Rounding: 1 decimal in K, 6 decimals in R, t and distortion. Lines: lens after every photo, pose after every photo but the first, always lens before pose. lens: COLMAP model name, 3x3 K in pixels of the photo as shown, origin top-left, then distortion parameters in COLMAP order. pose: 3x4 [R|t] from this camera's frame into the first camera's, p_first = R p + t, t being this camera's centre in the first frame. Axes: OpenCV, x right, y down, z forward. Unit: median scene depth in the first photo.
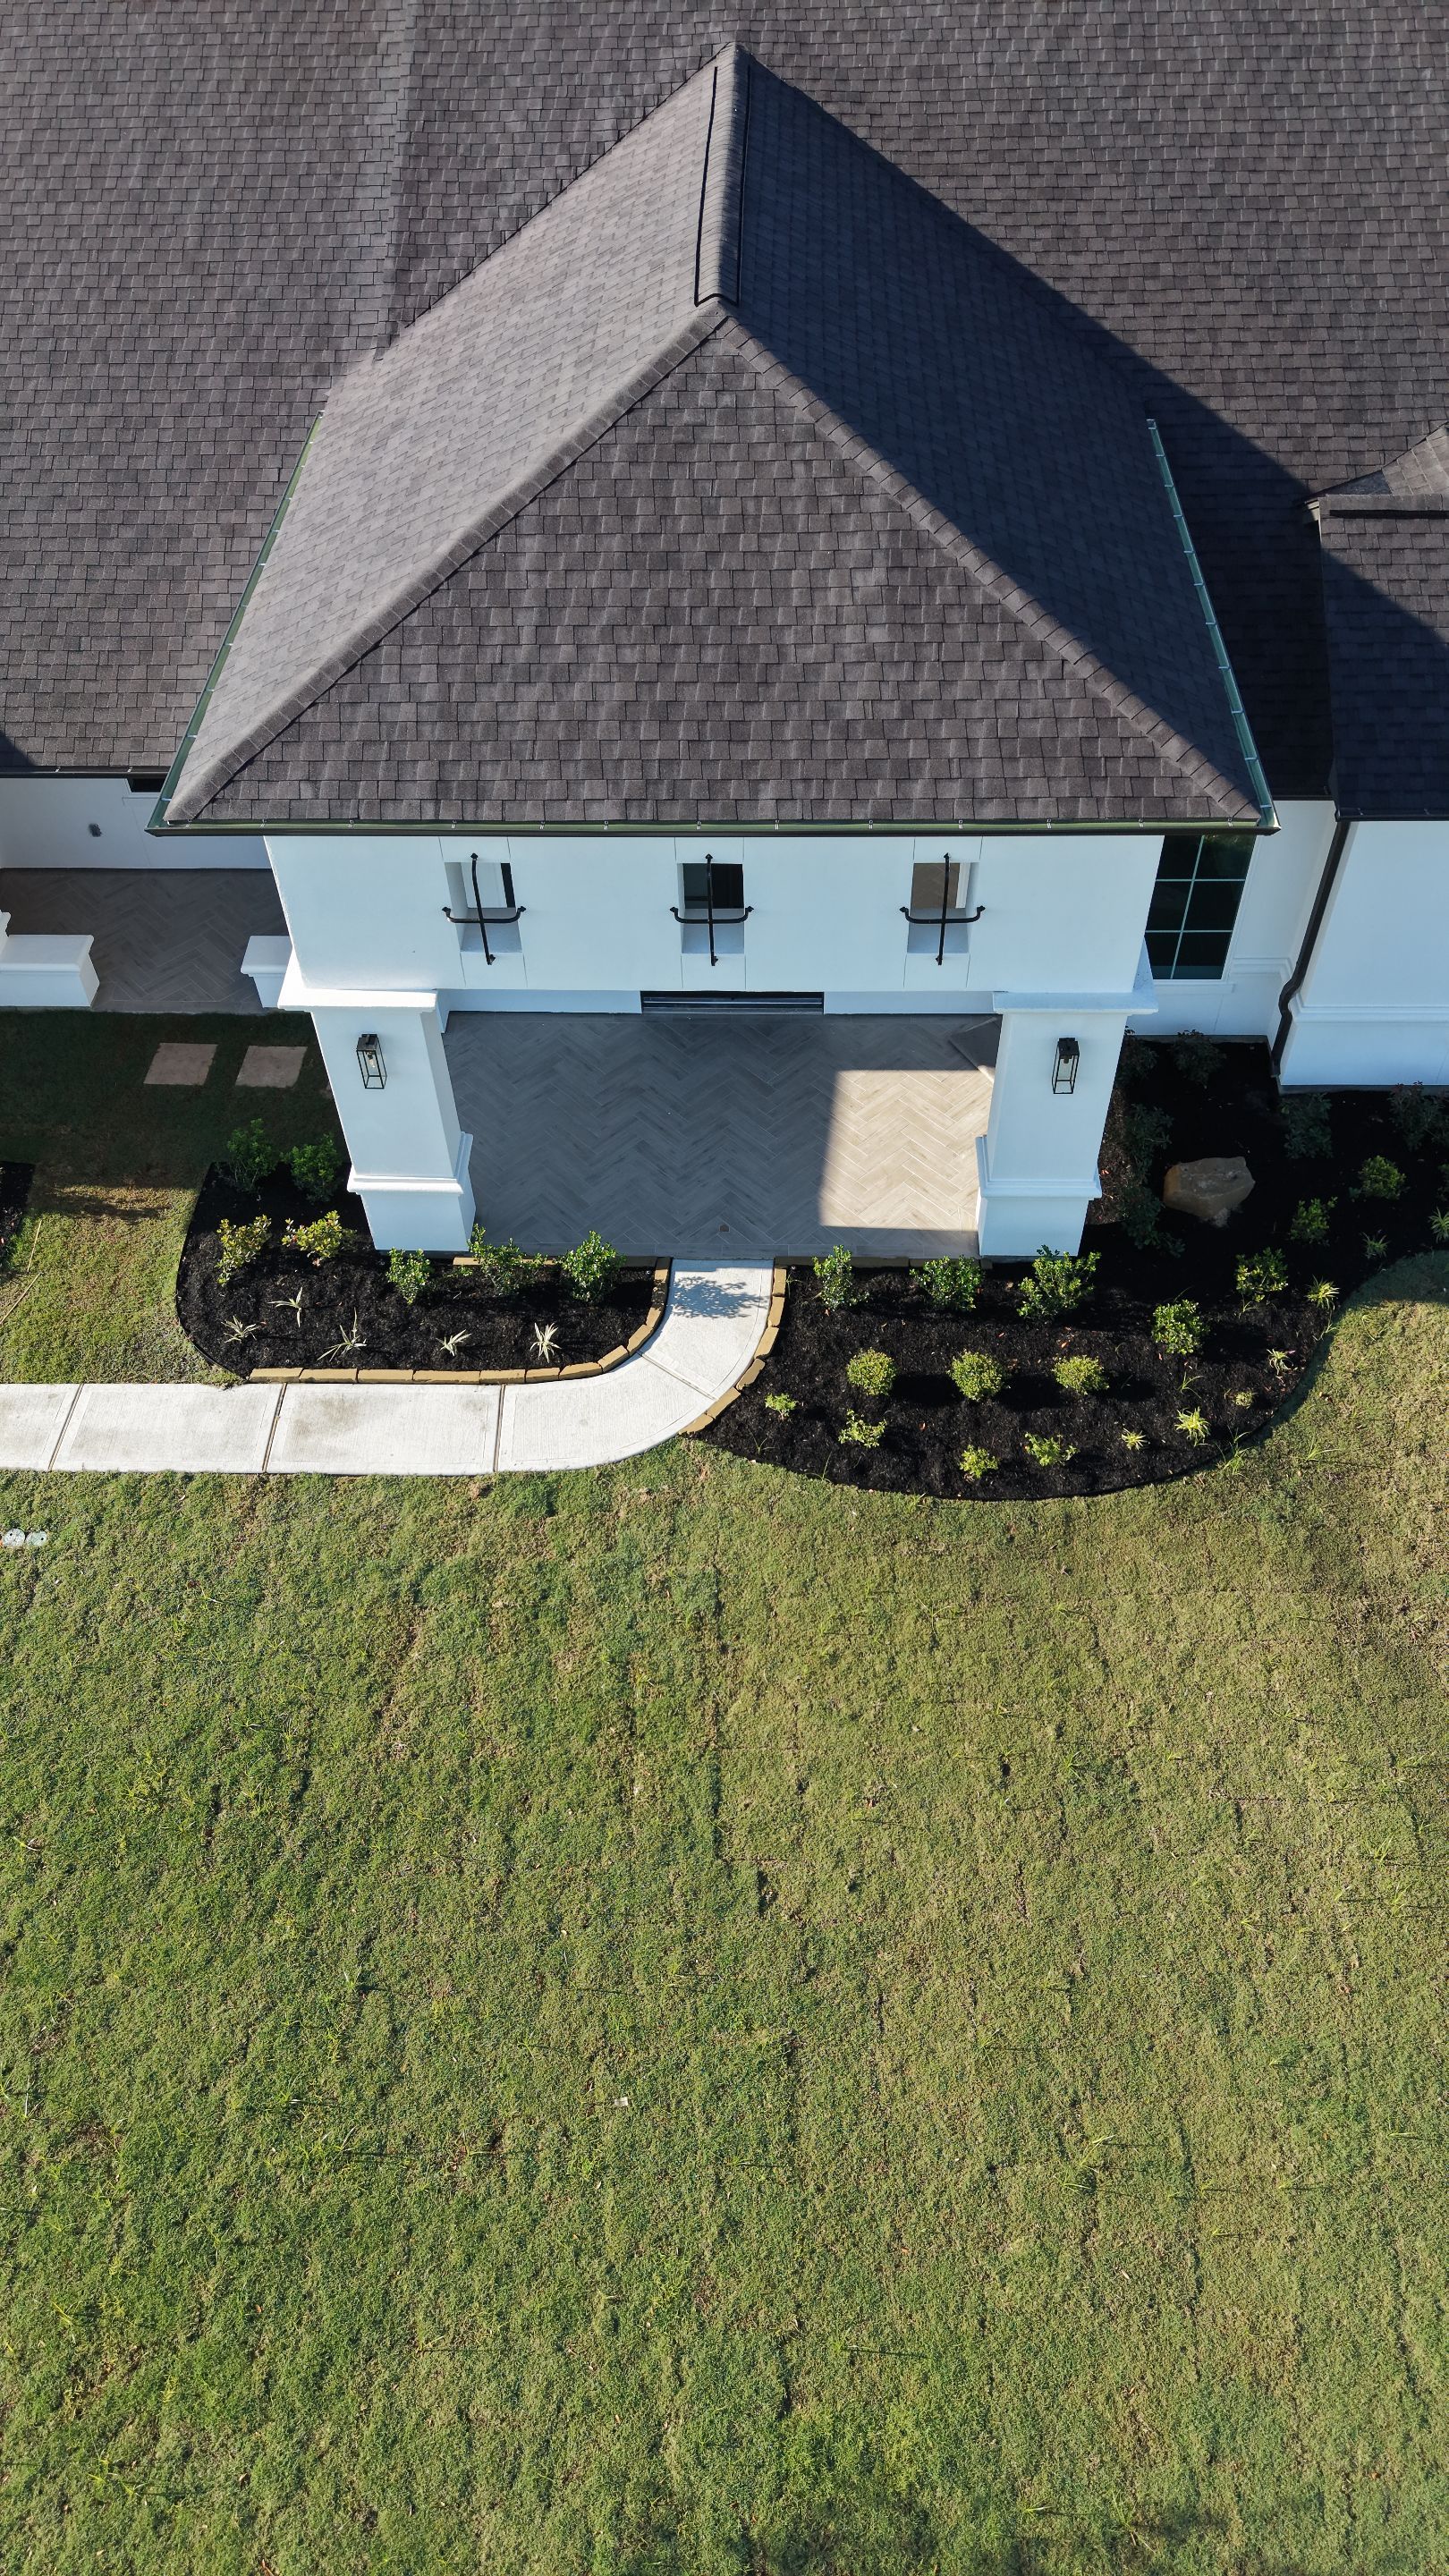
lens RADIAL K [[1719.3, 0, 719.2], [0, 1719.3, 1294.7], [0, 0, 1]] dist [0.047269, -0.062781]
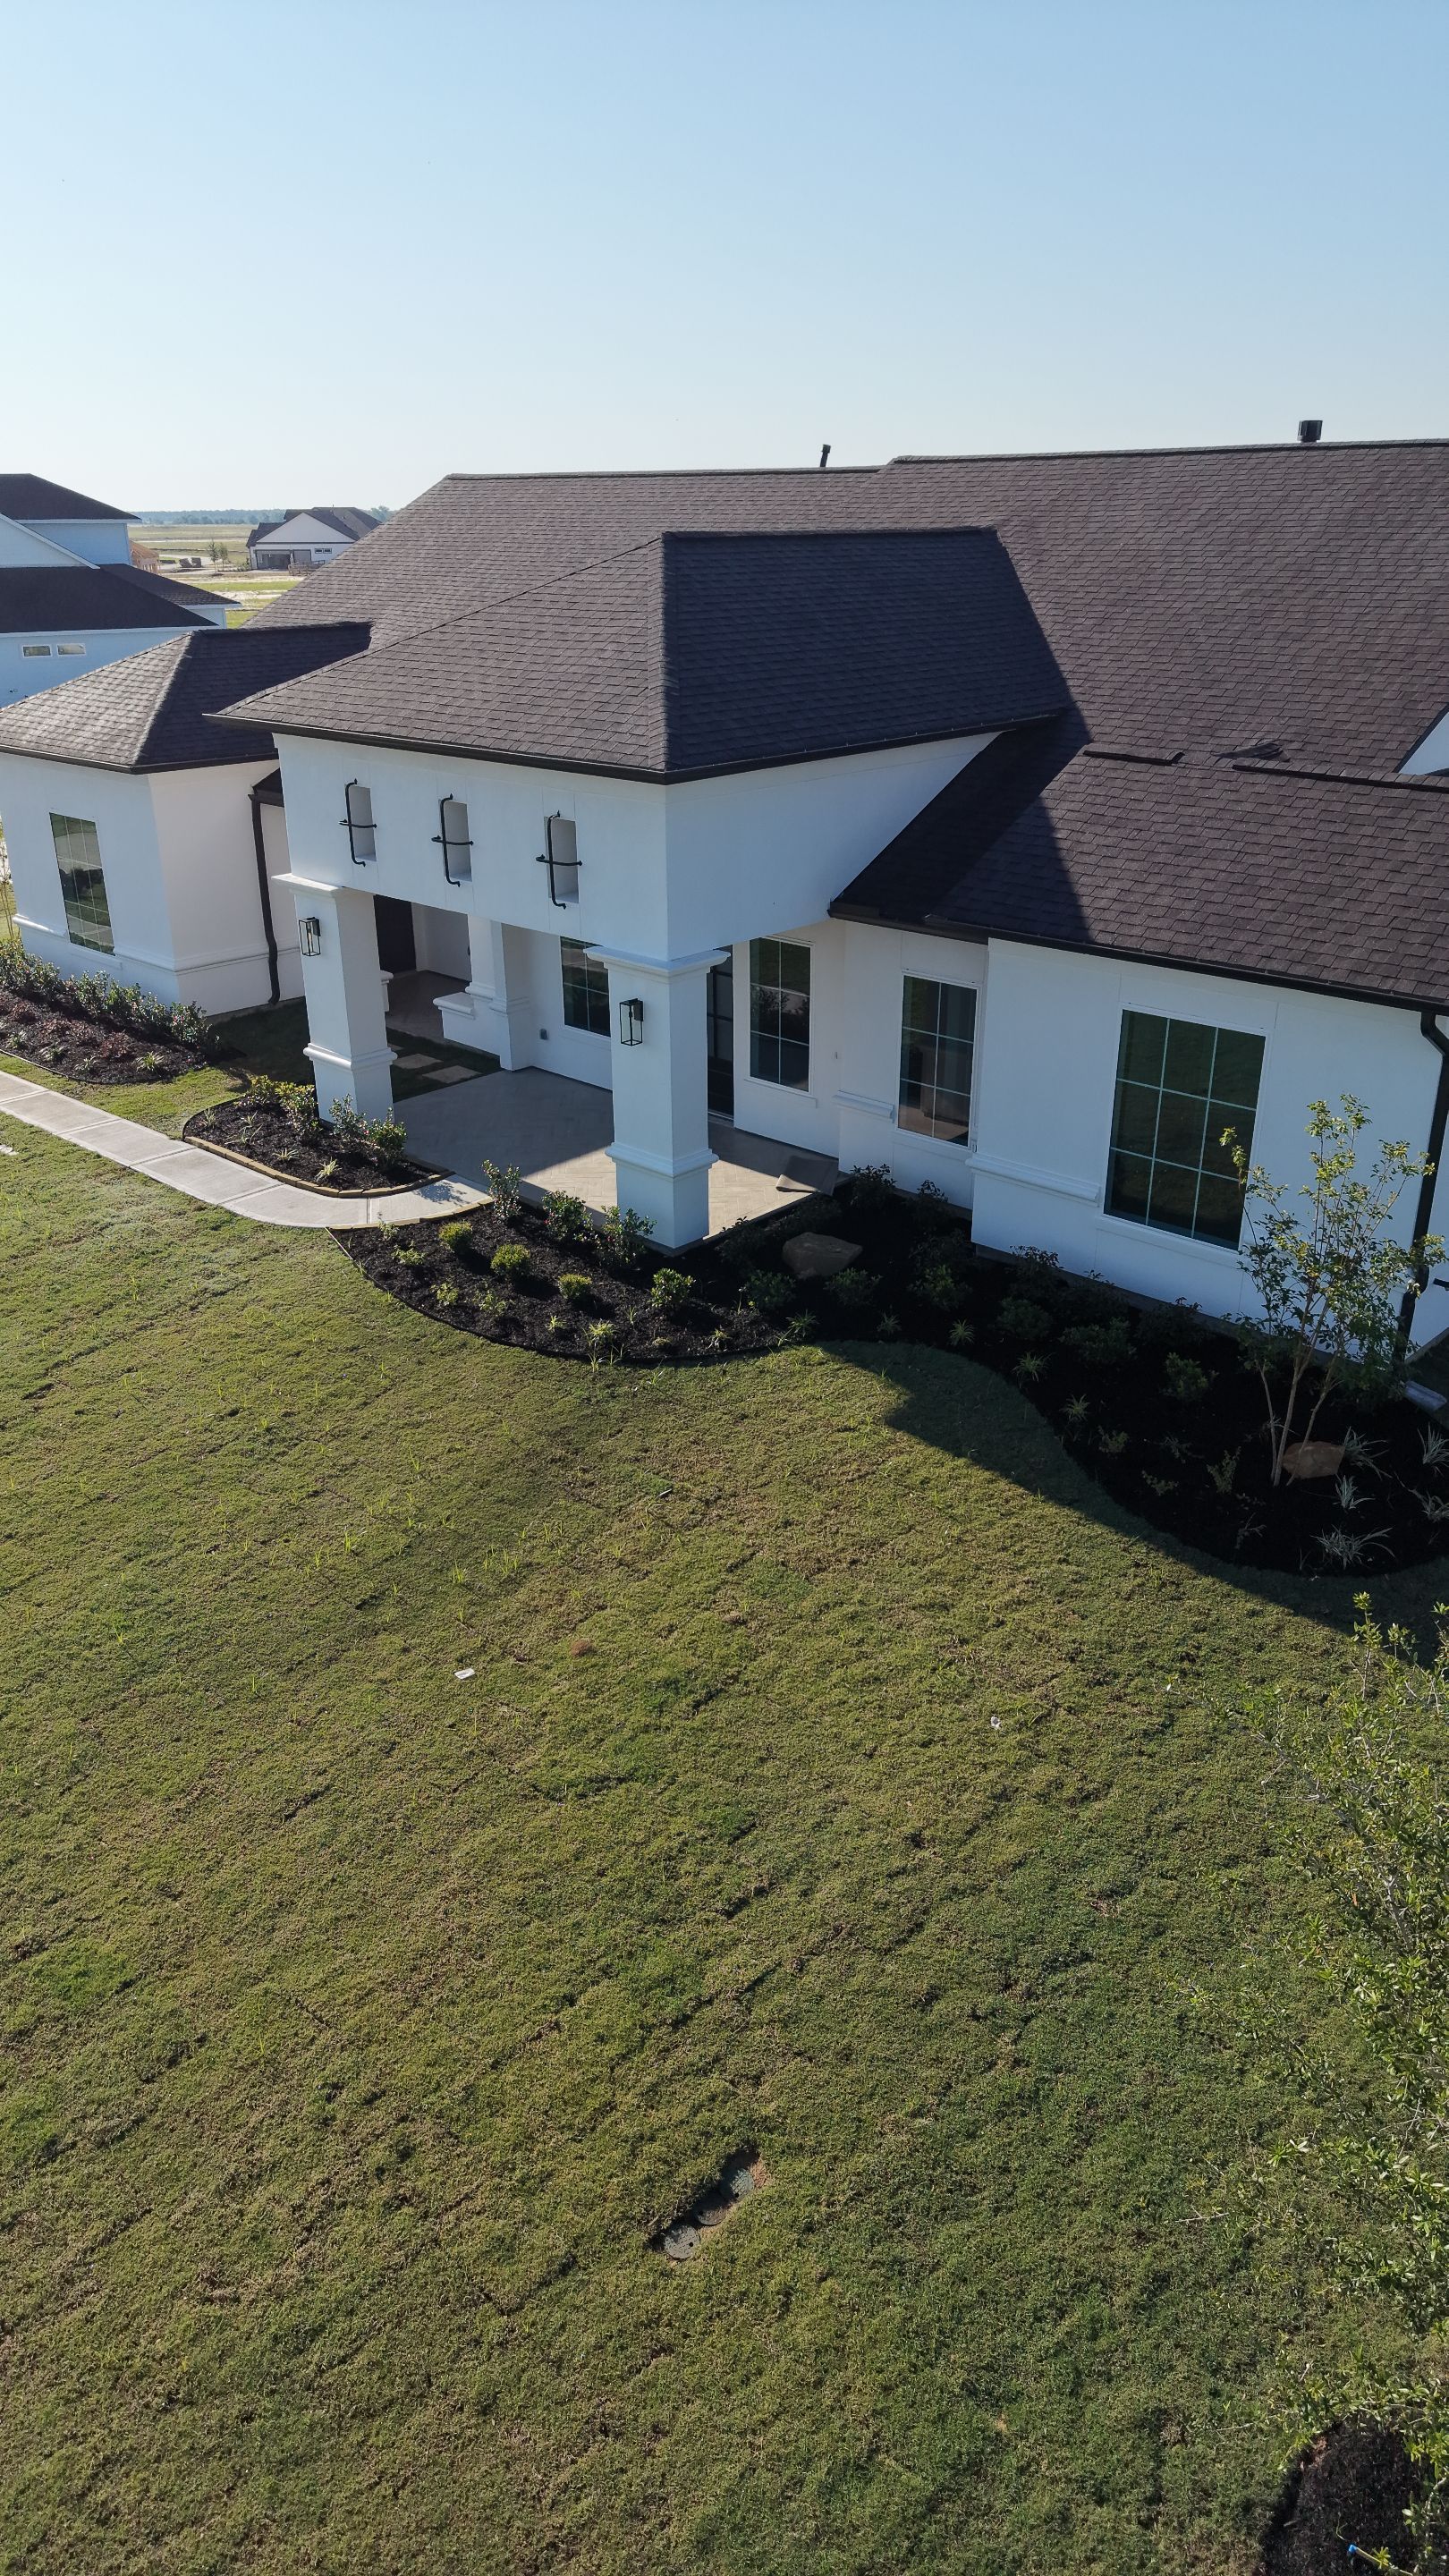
lens RADIAL K [[1719.3, 0, 719.2], [0, 1719.3, 1294.7], [0, 0, 1]] dist [0.047269, -0.062781]
pose [[0.750293, 0.291498, -0.593371, 1.075691], [-0.509695, 0.826672, -0.238380, 0.306909], [0.421036, 0.481293, 0.768821, 0.156849]]
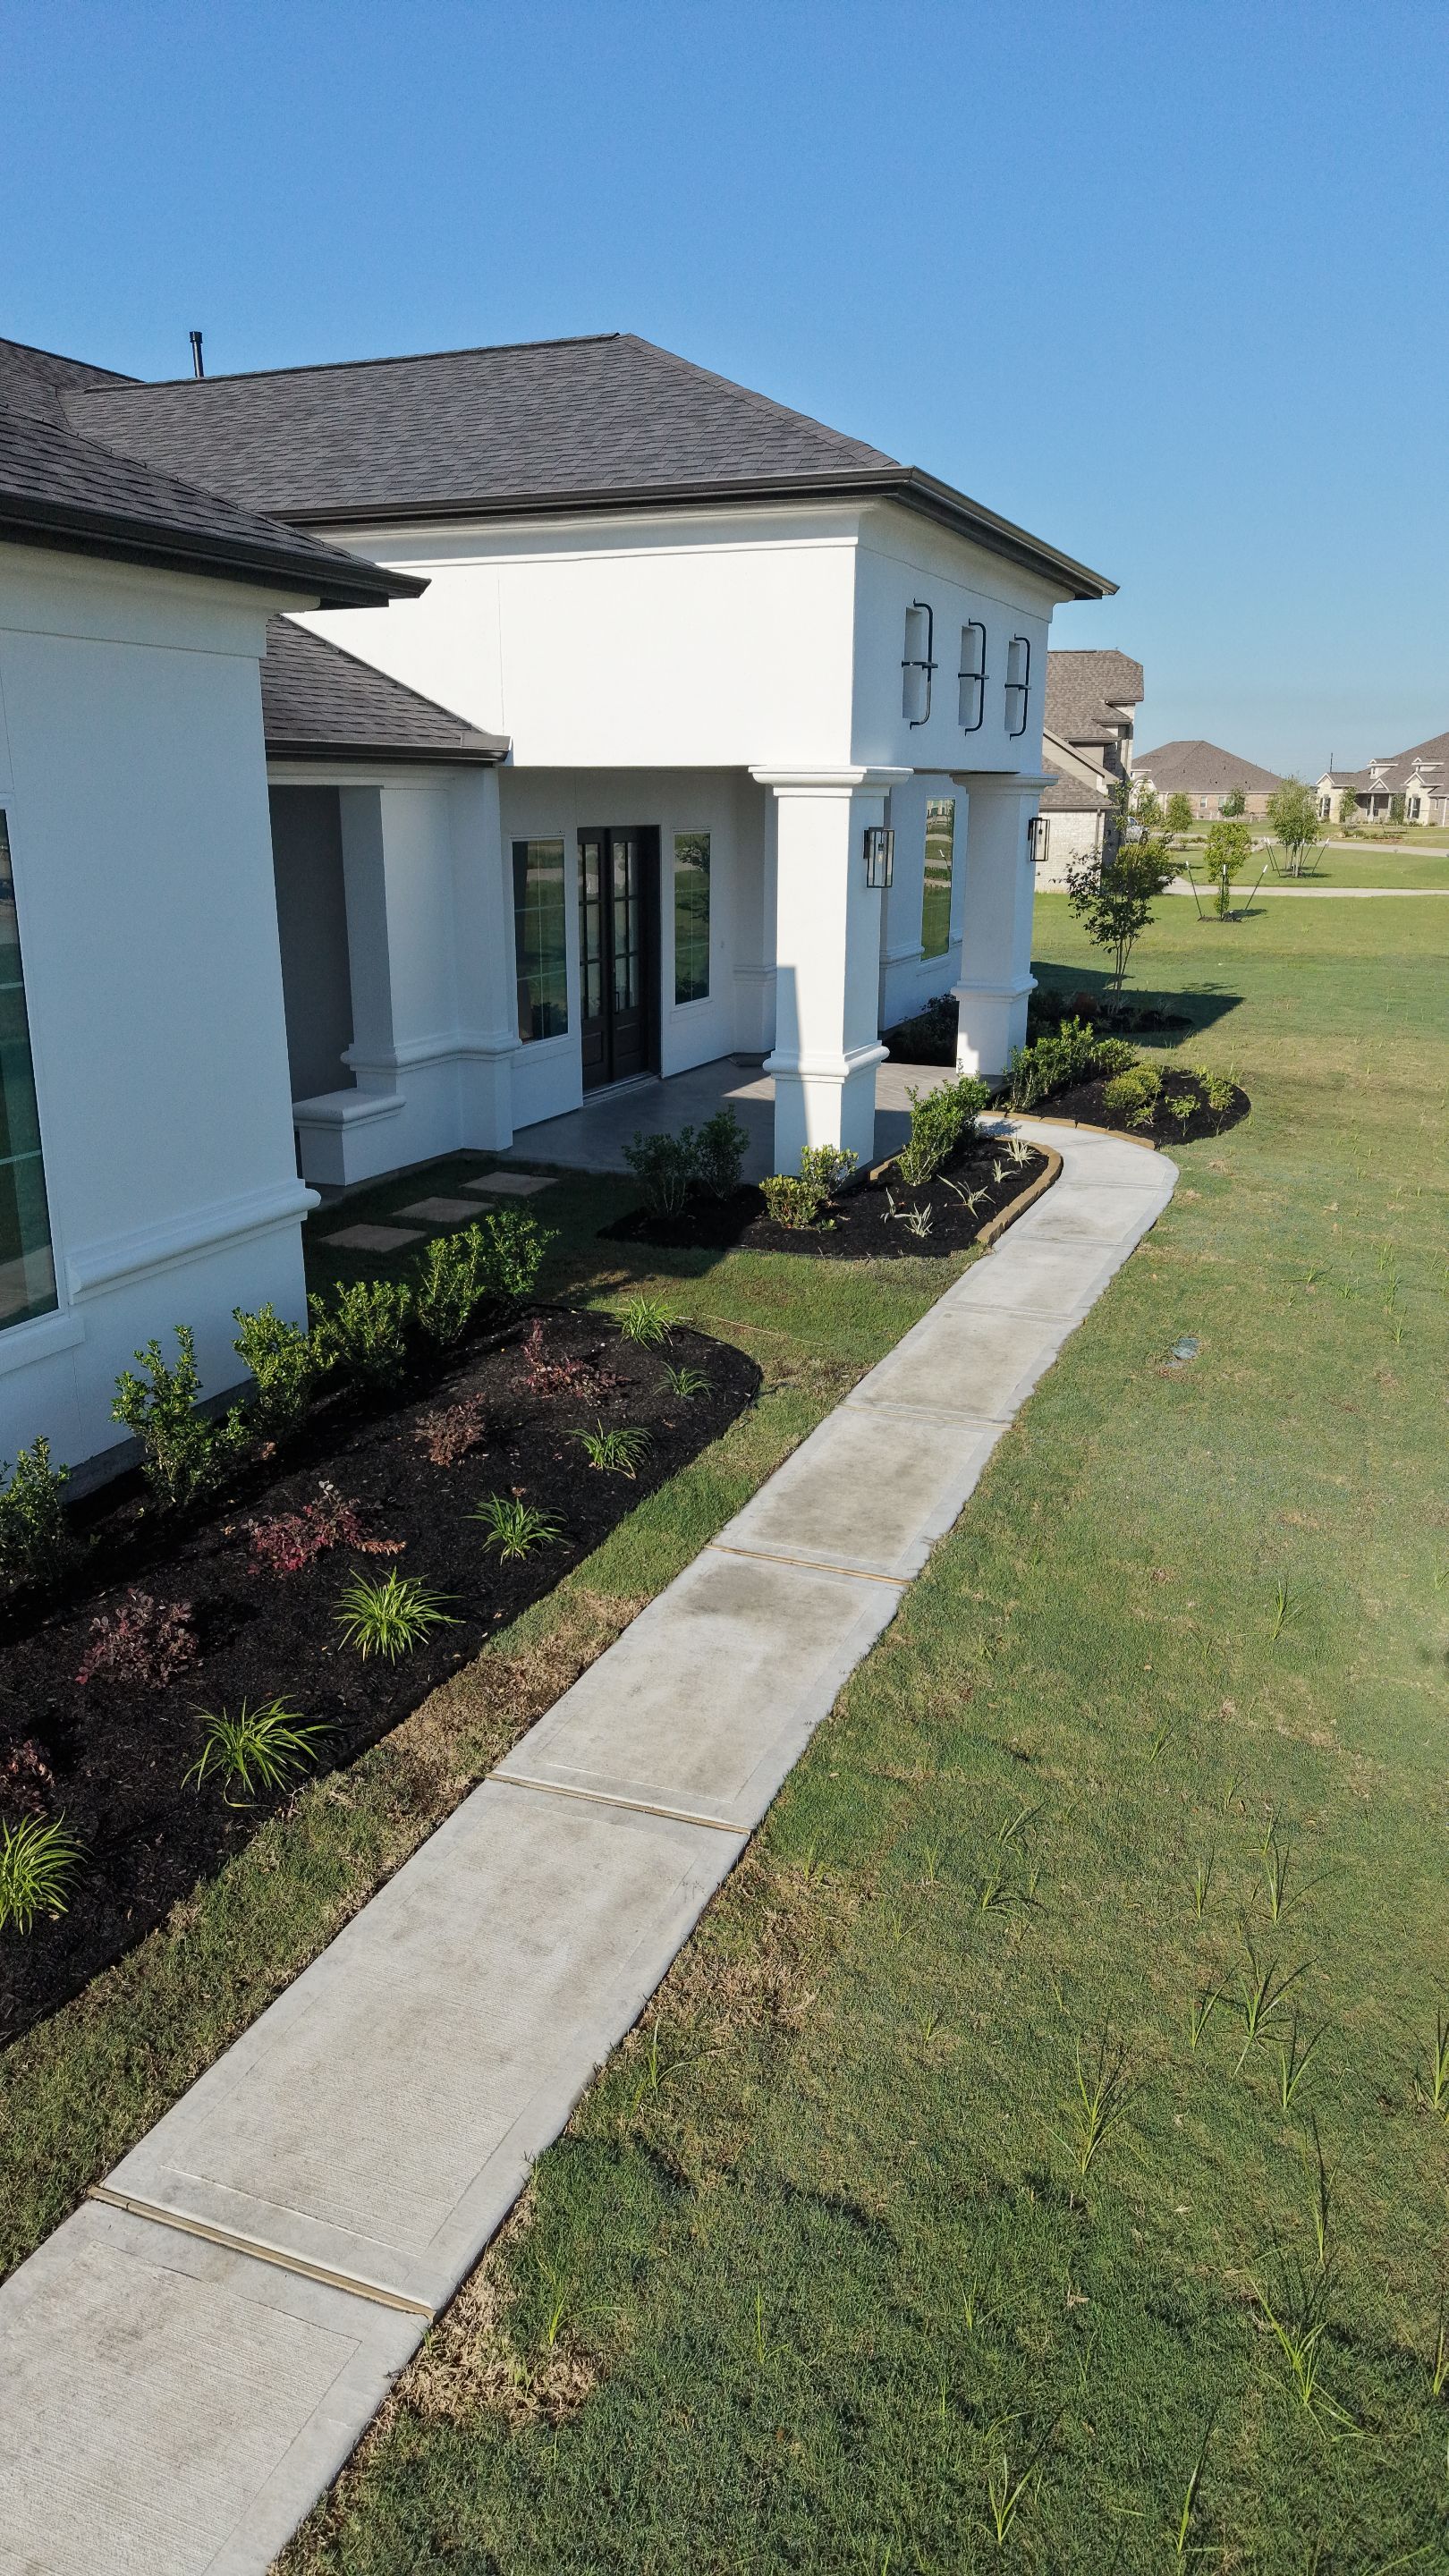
lens RADIAL K [[1714.1, 0, 719.7], [0, 1714.1, 1293.5], [0, 0, 1]] dist [0.082395, -0.137800]
pose [[0.346358, -0.236684, 0.907754, -1.178114], [0.706020, 0.702938, -0.086104, 0.052147], [-0.617716, 0.670715, 0.410572, 0.858953]]
